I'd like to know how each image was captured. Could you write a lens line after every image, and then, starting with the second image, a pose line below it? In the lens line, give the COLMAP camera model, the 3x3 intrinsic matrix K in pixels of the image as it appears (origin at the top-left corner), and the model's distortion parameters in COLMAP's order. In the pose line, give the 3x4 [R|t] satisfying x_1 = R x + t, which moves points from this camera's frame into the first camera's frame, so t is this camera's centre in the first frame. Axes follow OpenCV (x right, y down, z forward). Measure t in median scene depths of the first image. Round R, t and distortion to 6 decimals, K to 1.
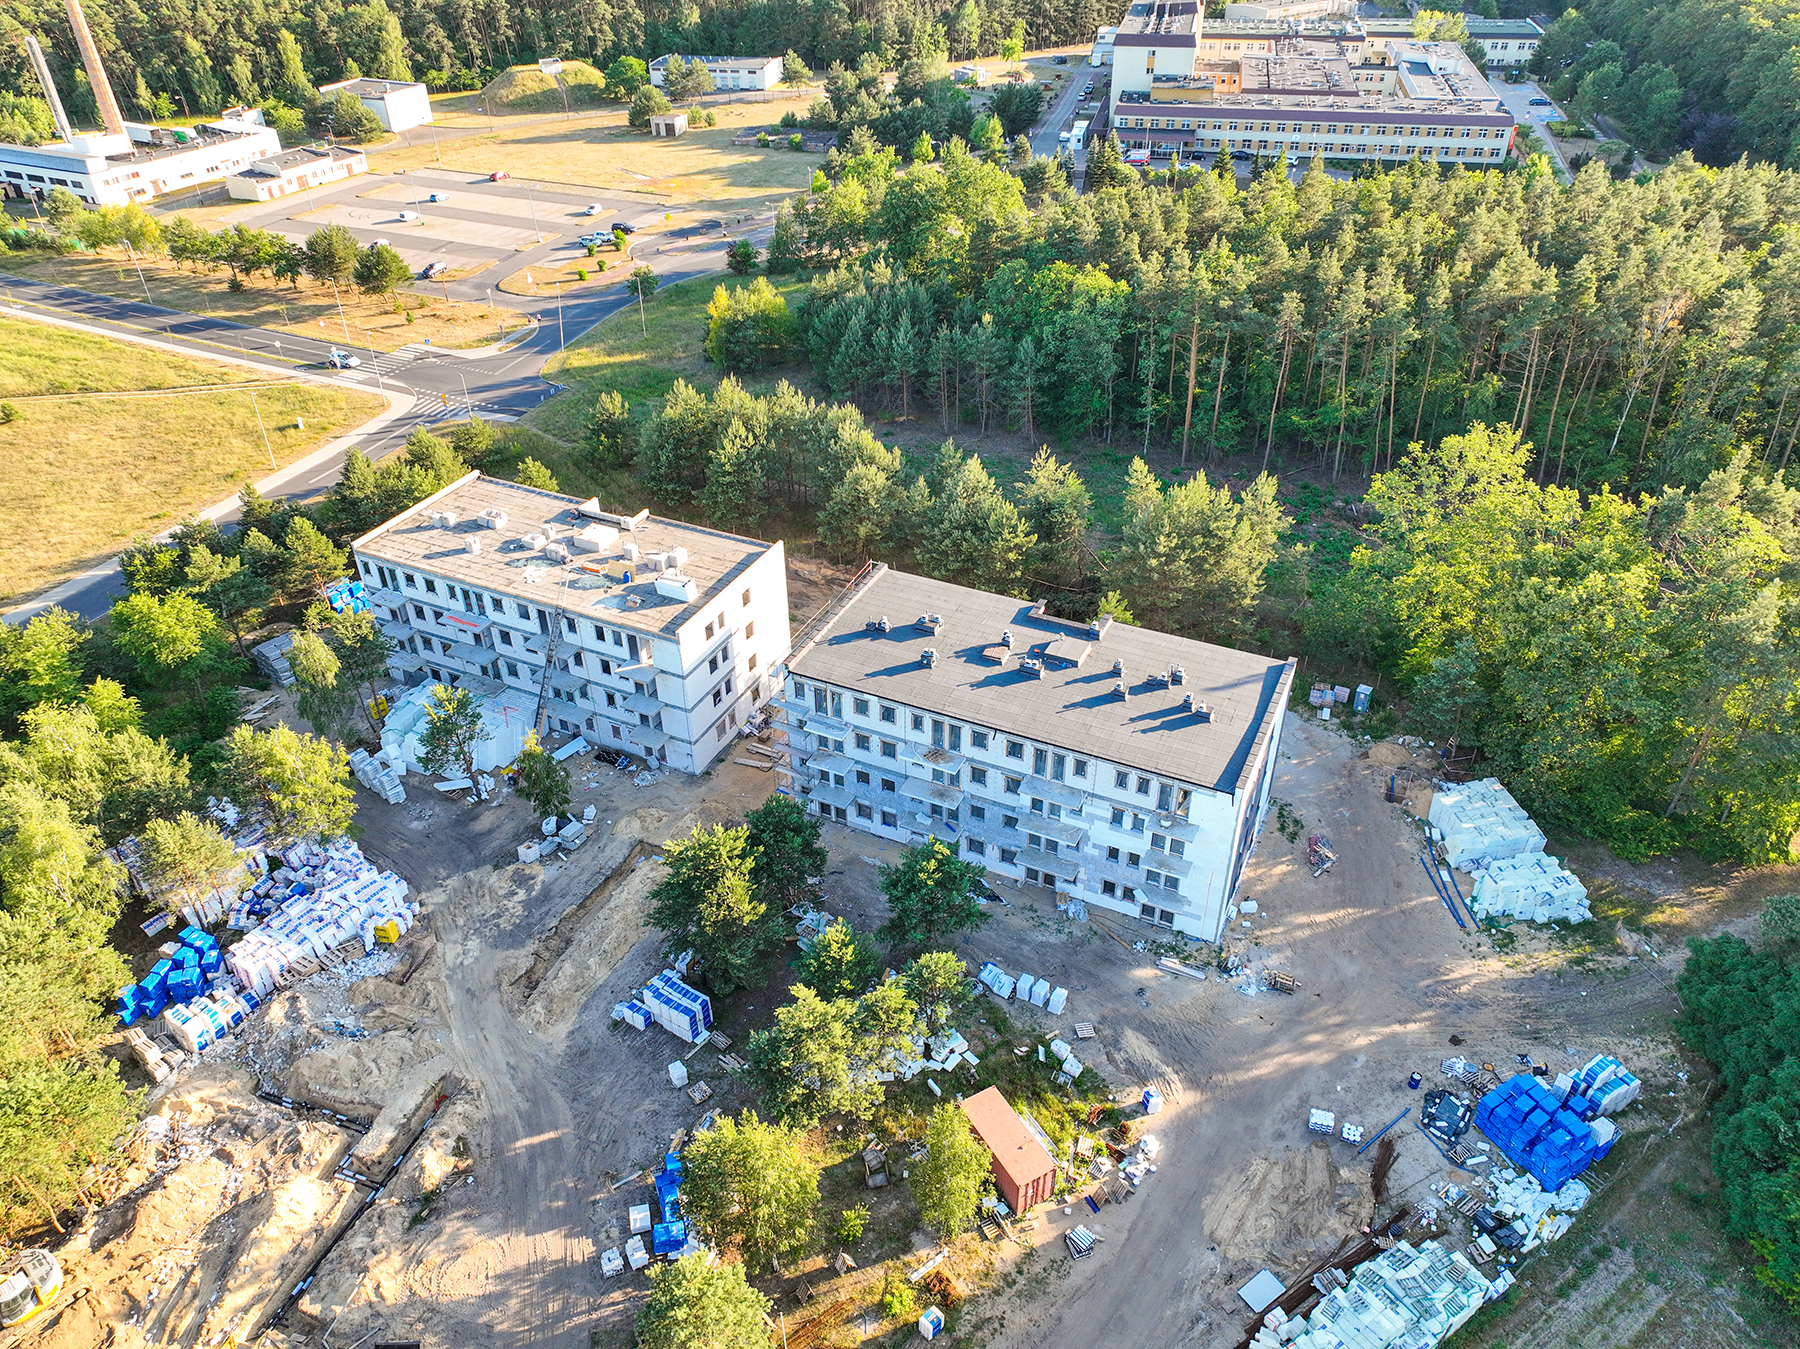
lens RADIAL K [[1262.4, 0, 900.0], [0, 1262.4, 674.5], [0, 0, 1]] dist [-0.003491, 0.021360]
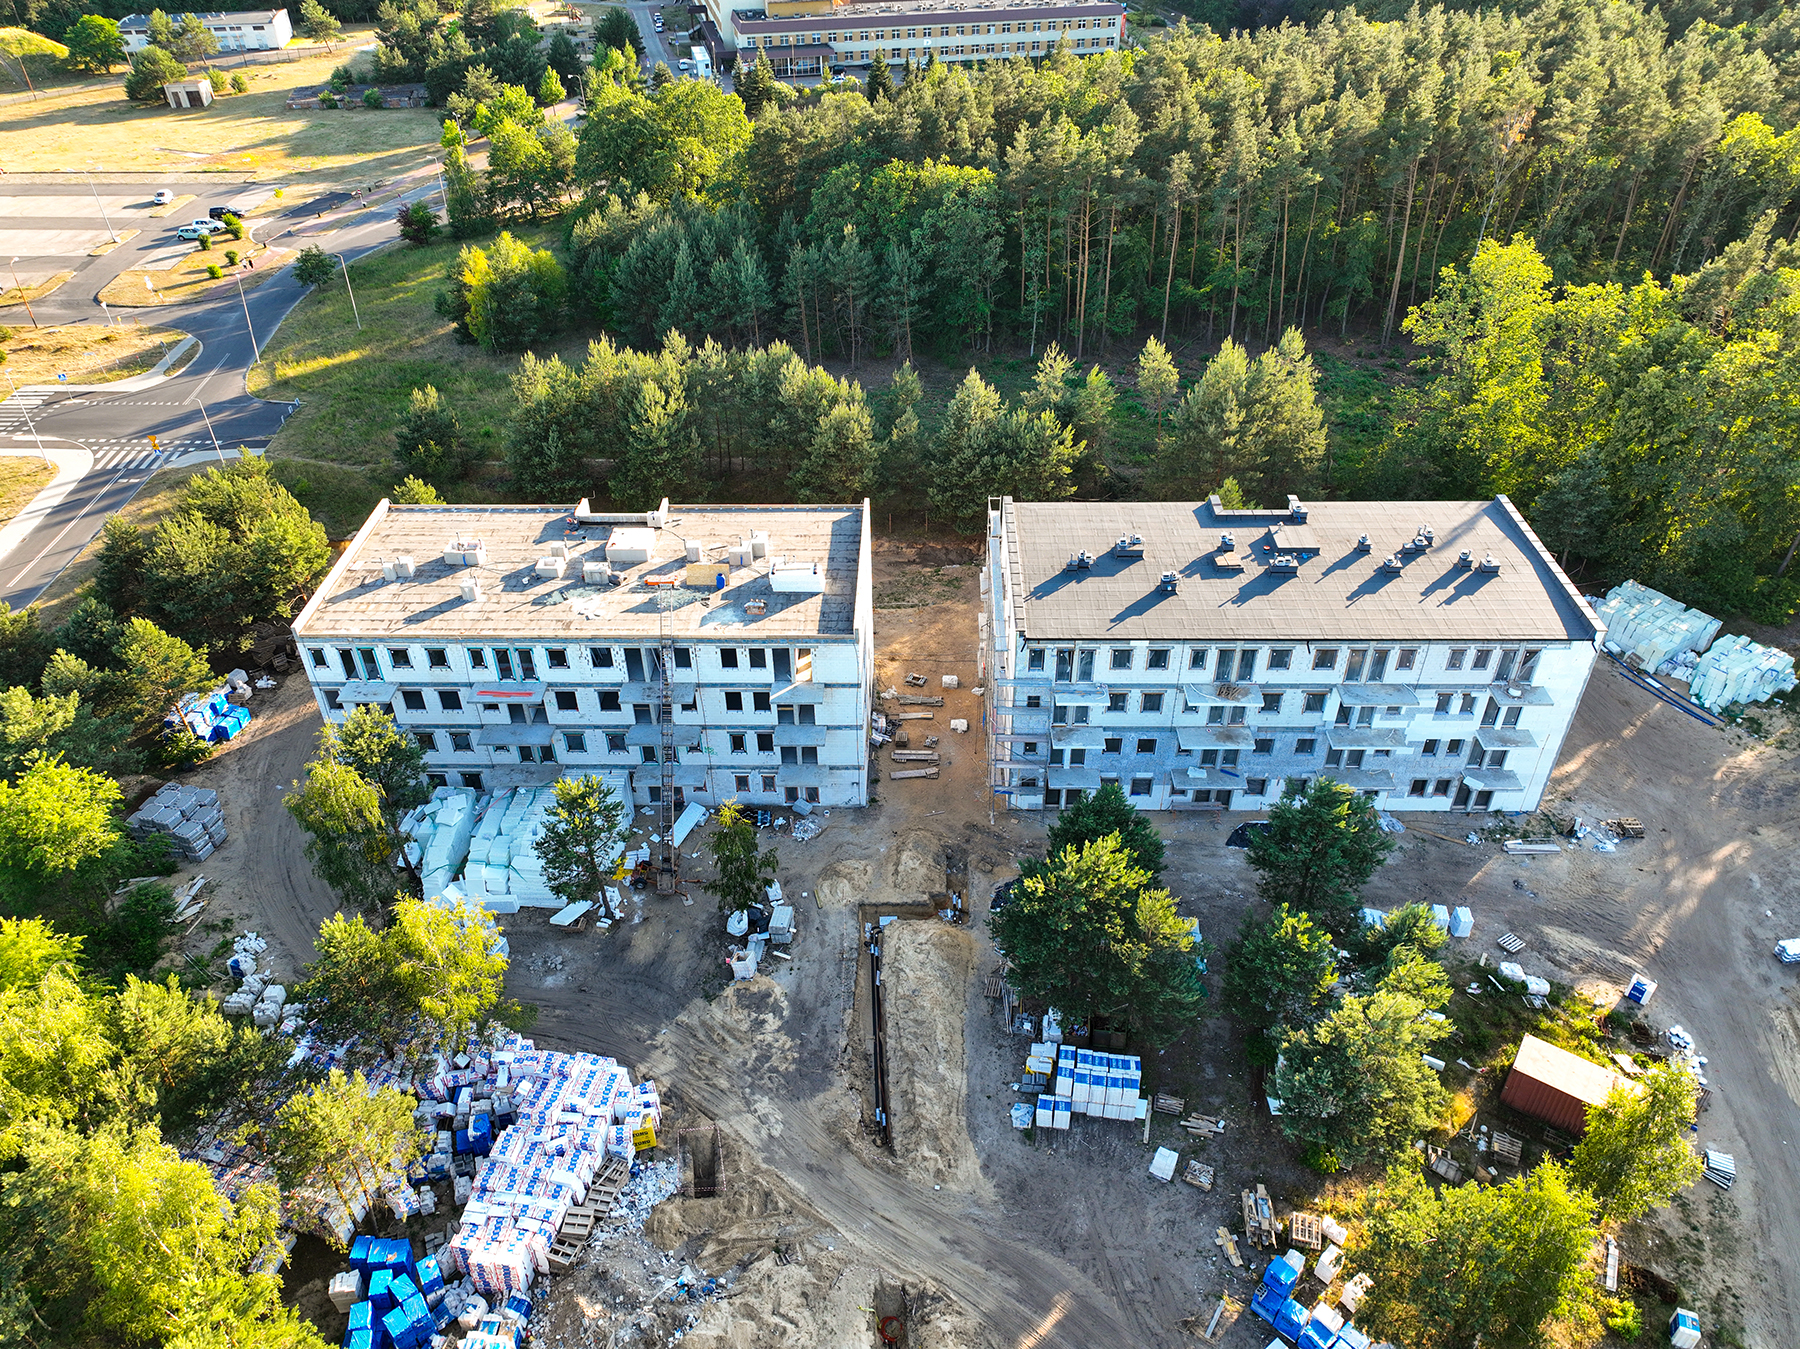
lens RADIAL K [[1262.4, 0, 900.0], [0, 1262.4, 674.5], [0, 0, 1]] dist [-0.003491, 0.021360]
pose [[0.908267, -0.246944, 0.337743, -0.389970], [0.239955, 0.968737, 0.063007, -0.044692], [-0.342743, 0.023816, 0.939127, 0.252450]]
